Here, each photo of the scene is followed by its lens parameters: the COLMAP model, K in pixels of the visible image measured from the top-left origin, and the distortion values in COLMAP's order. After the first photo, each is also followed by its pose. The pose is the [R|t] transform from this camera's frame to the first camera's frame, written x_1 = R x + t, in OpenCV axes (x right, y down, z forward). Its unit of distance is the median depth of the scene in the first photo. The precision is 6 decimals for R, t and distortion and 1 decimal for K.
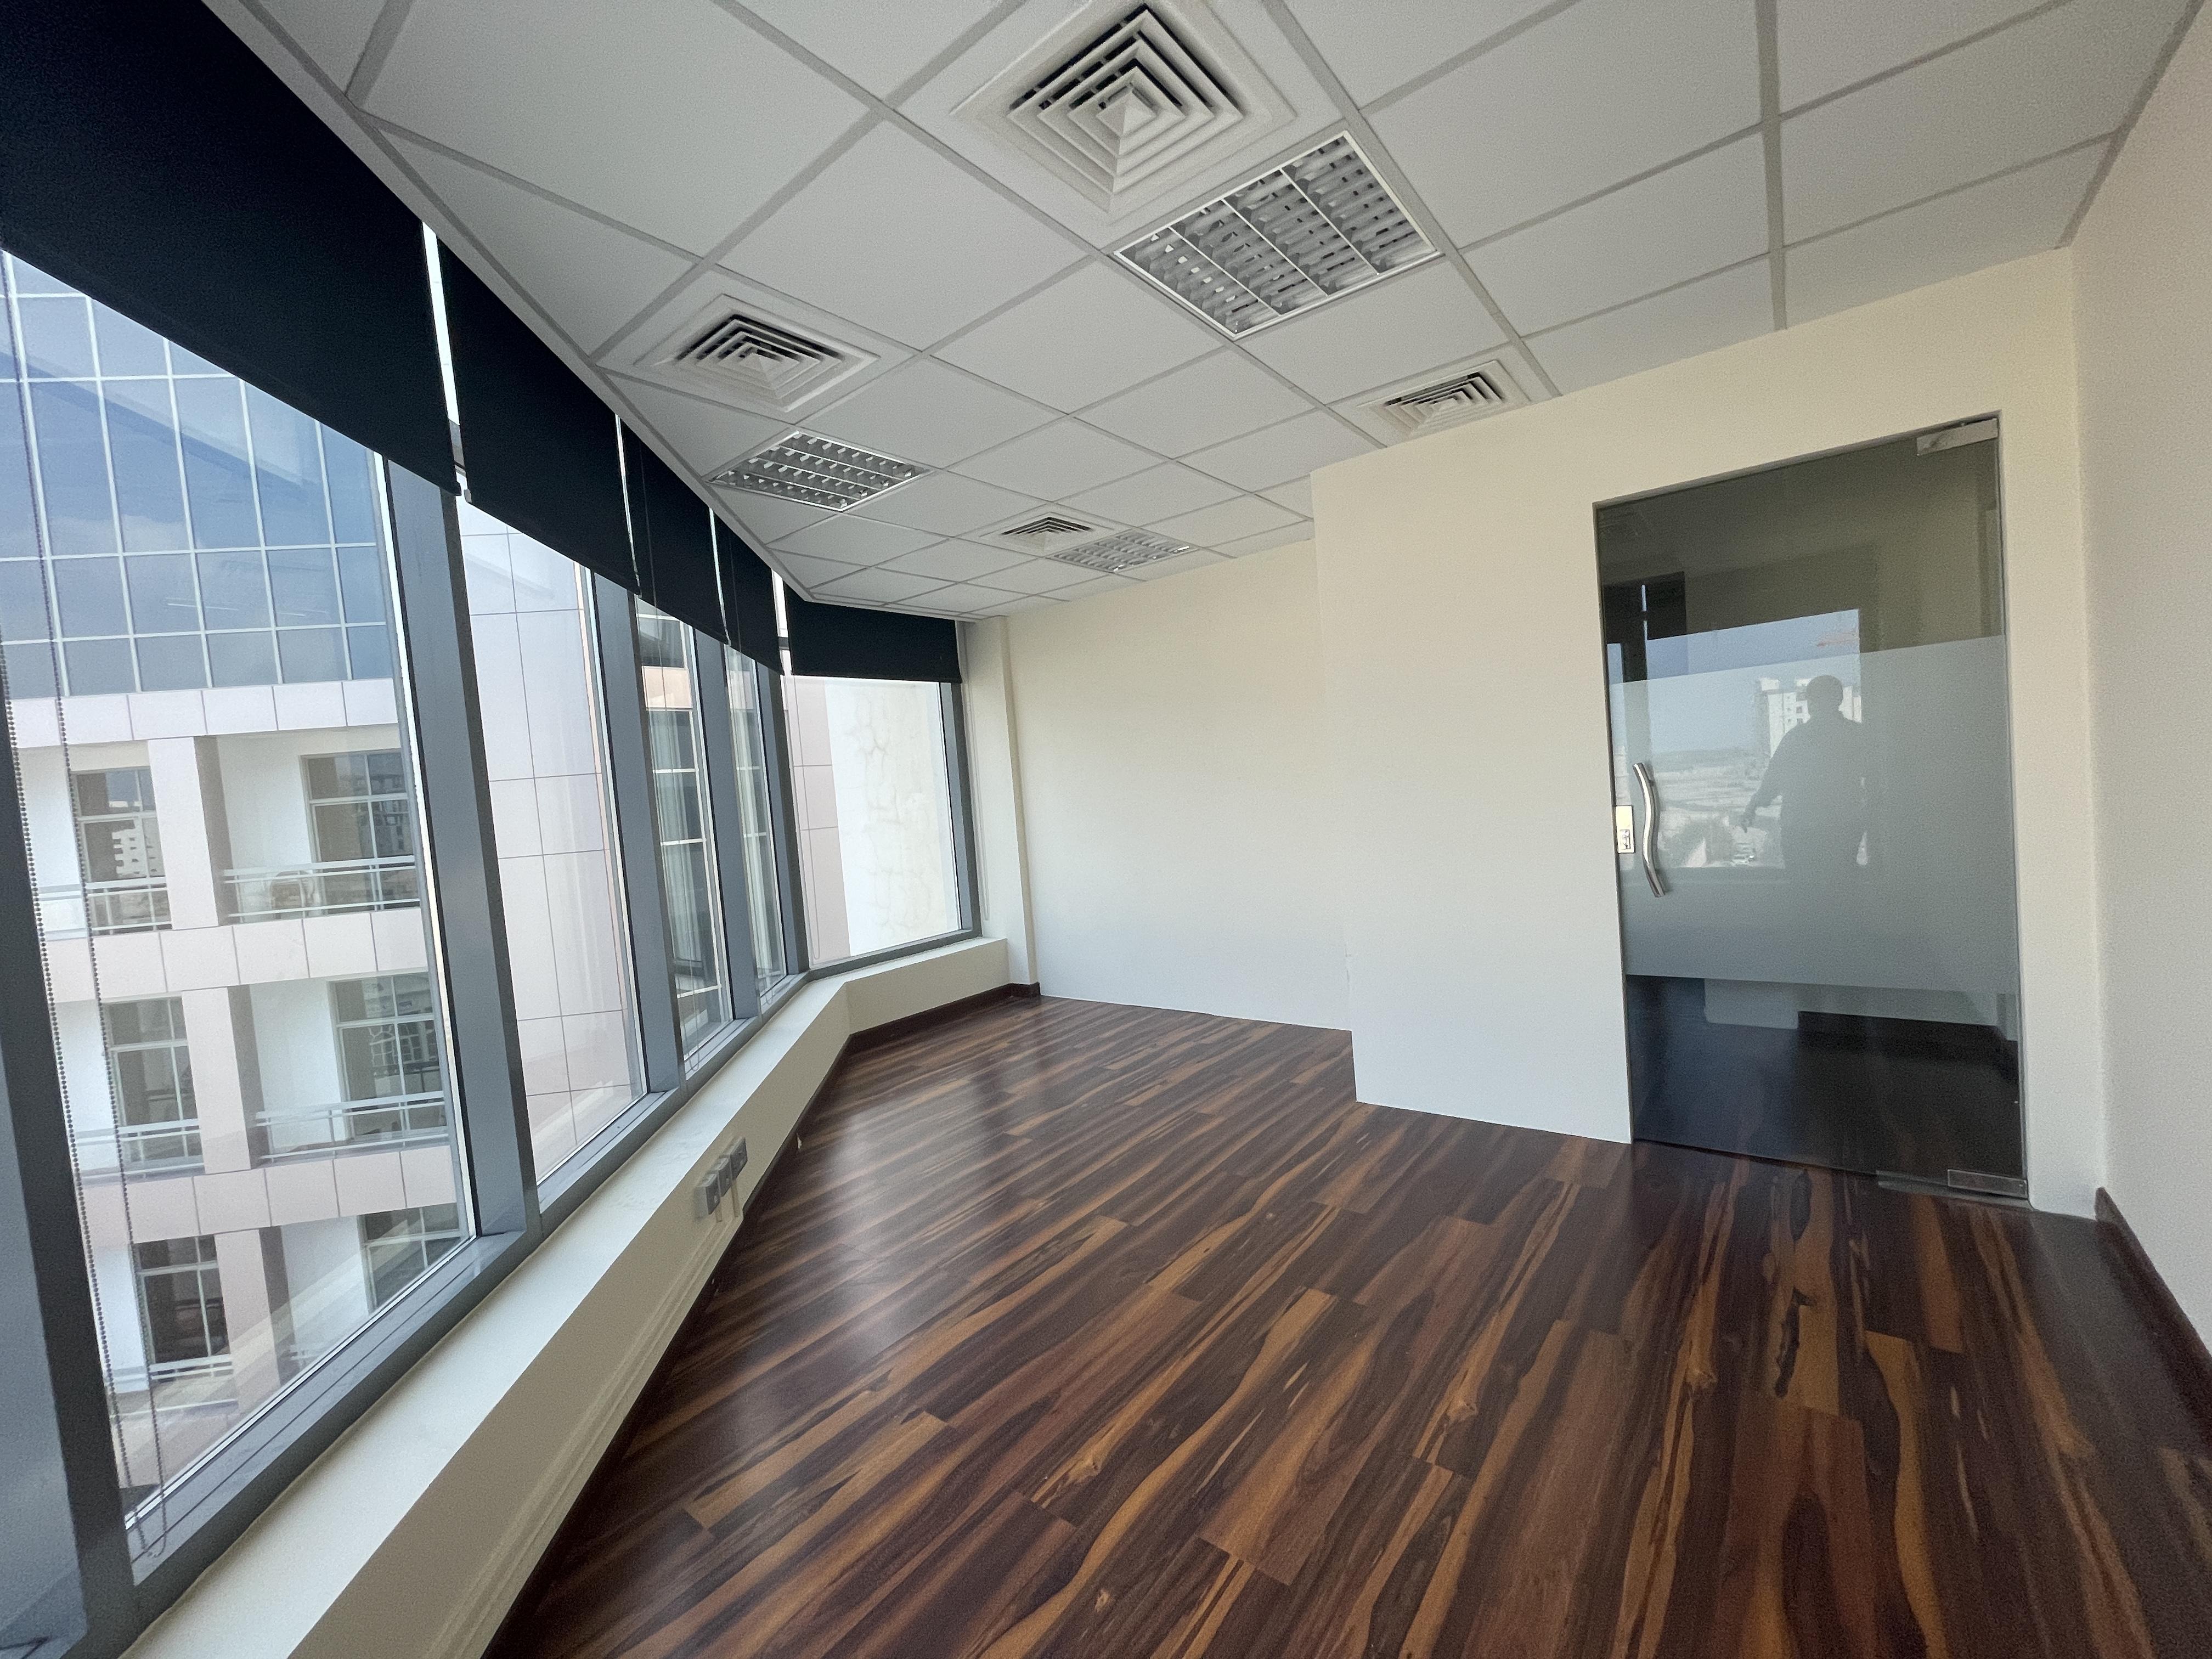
lens RADIAL K [[897.4, 0, 1105.4], [0, 897.4, 828.5], [0, 0, 1]] dist [-0.000914, 0.000034]
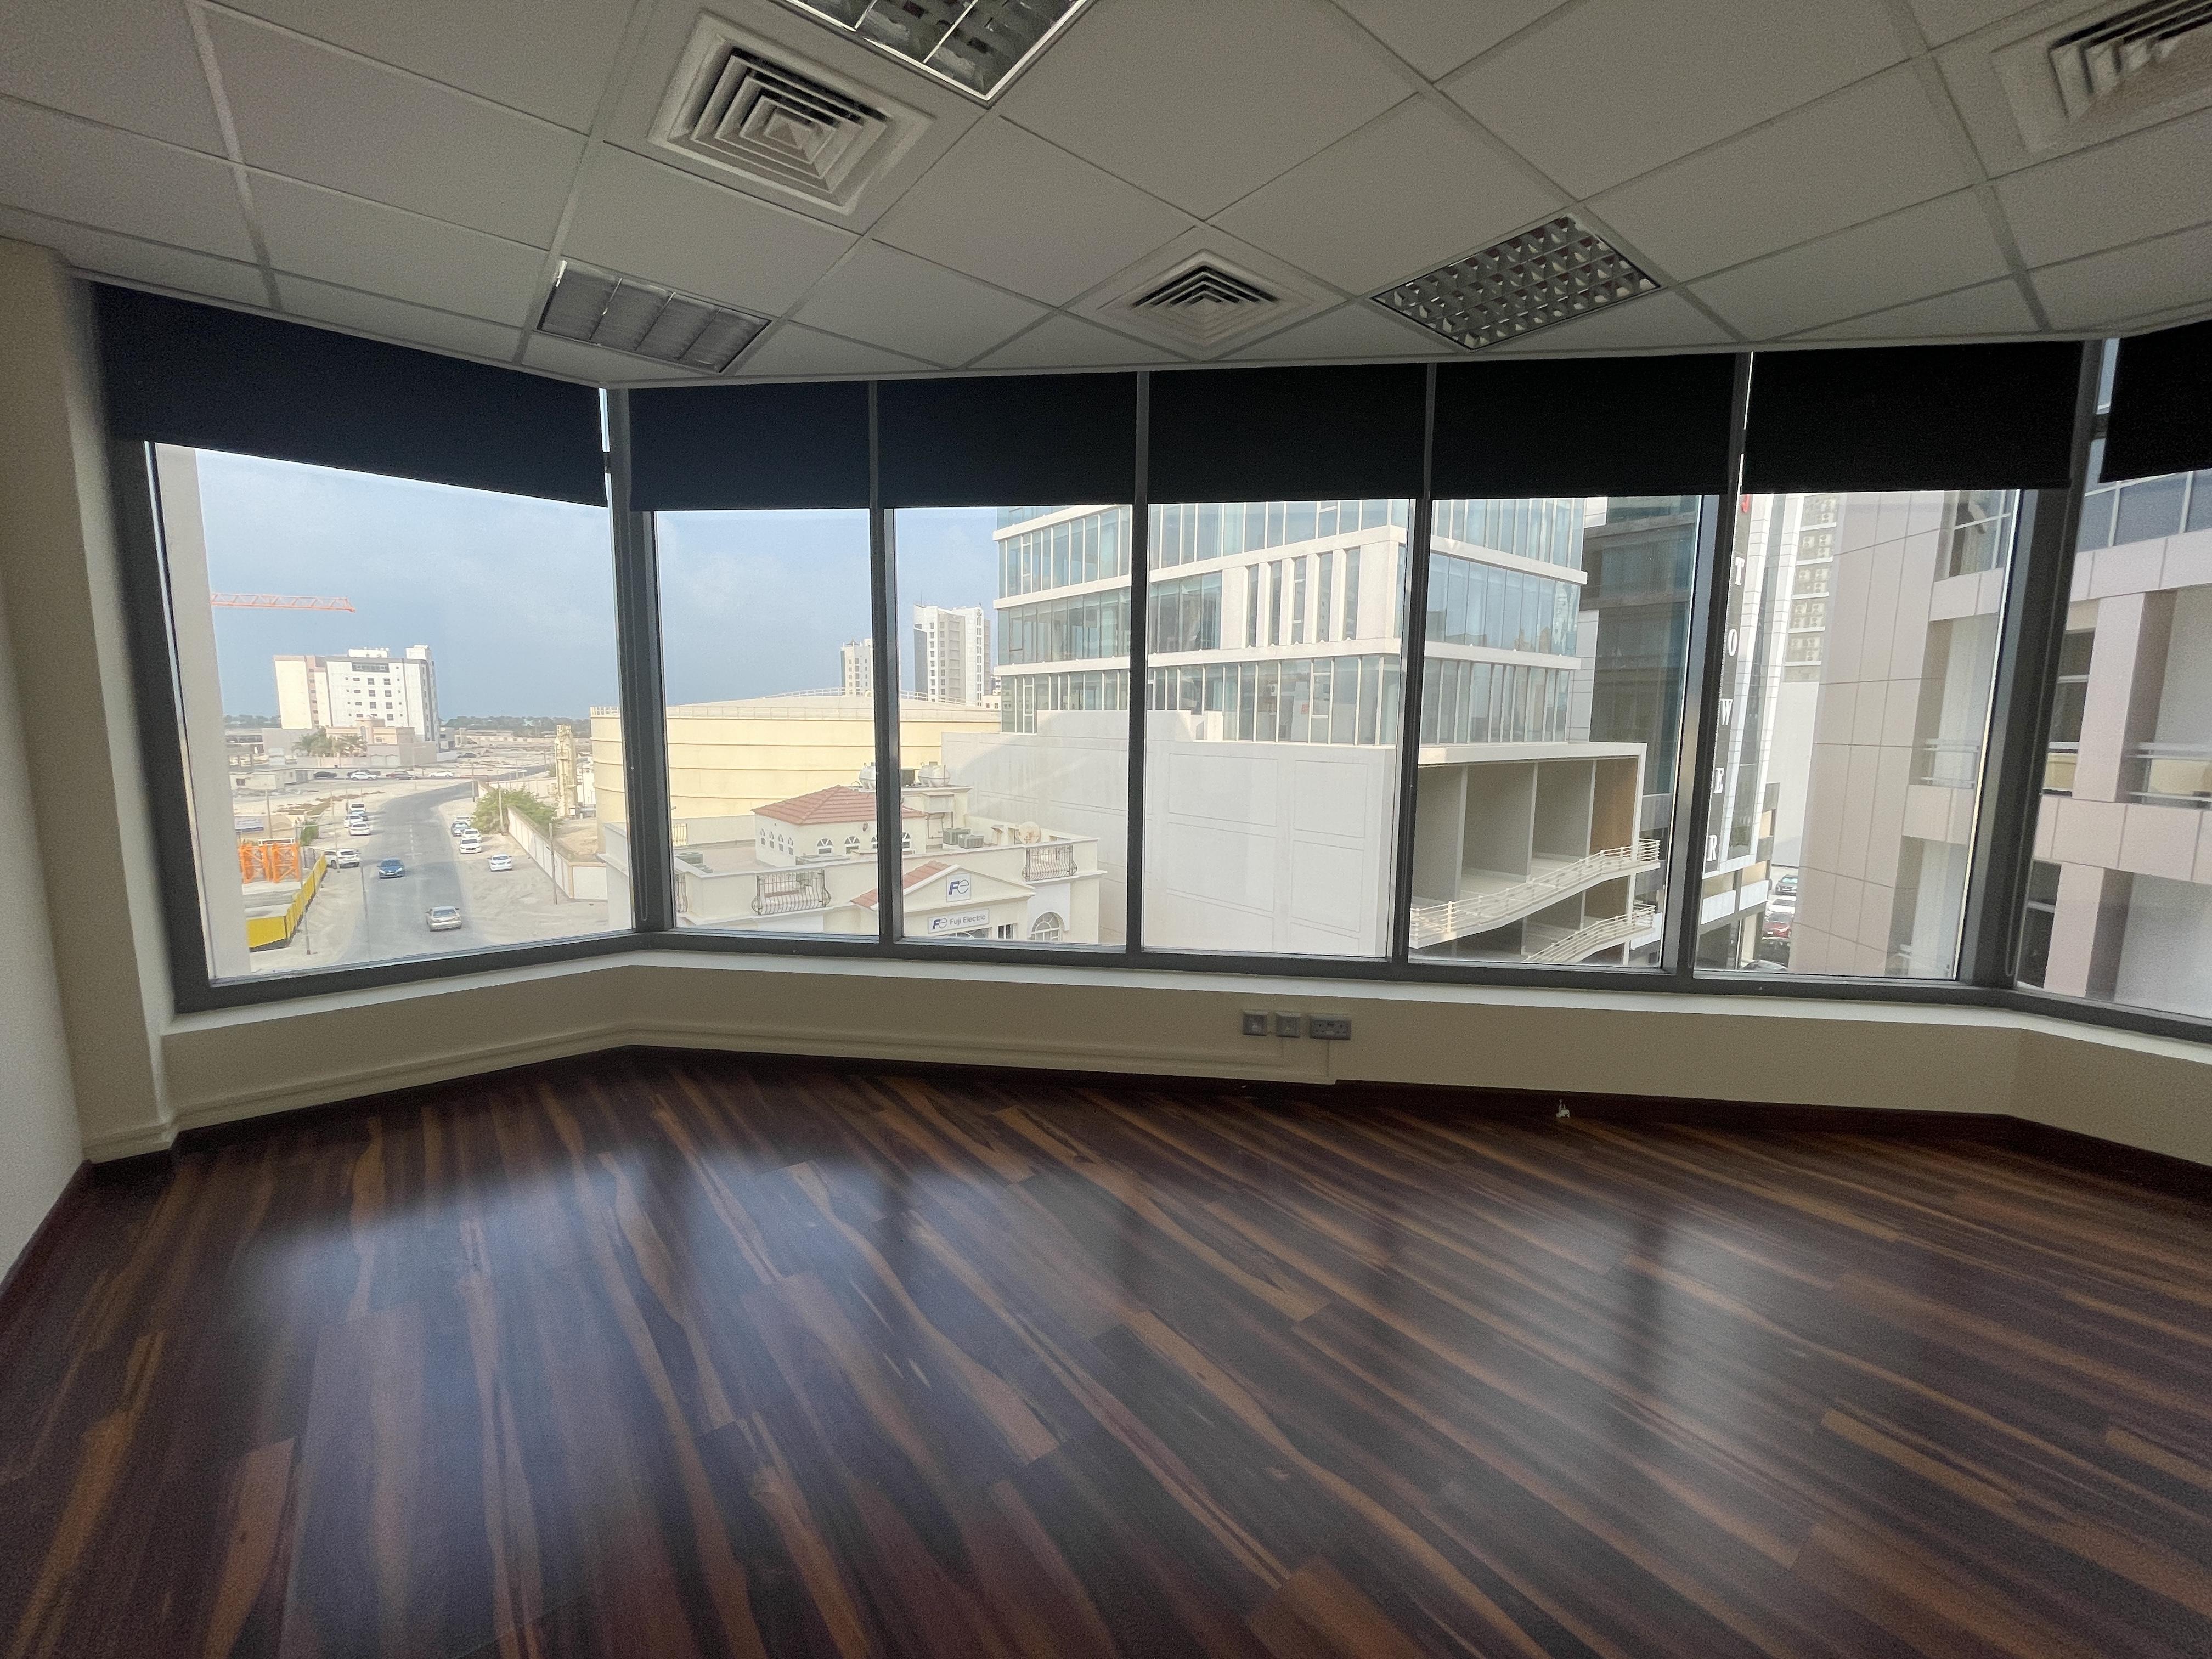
lens RADIAL K [[897.4, 0, 1108.0], [0, 897.4, 831.1], [0, 0, 1]] dist [-0.000914, 0.000034]
pose [[-0.233586, 0.199368, -0.951677, 0.415159], [-0.038226, 0.976114, 0.213870, -0.061420], [0.971584, 0.086336, -0.220386, 0.597355]]
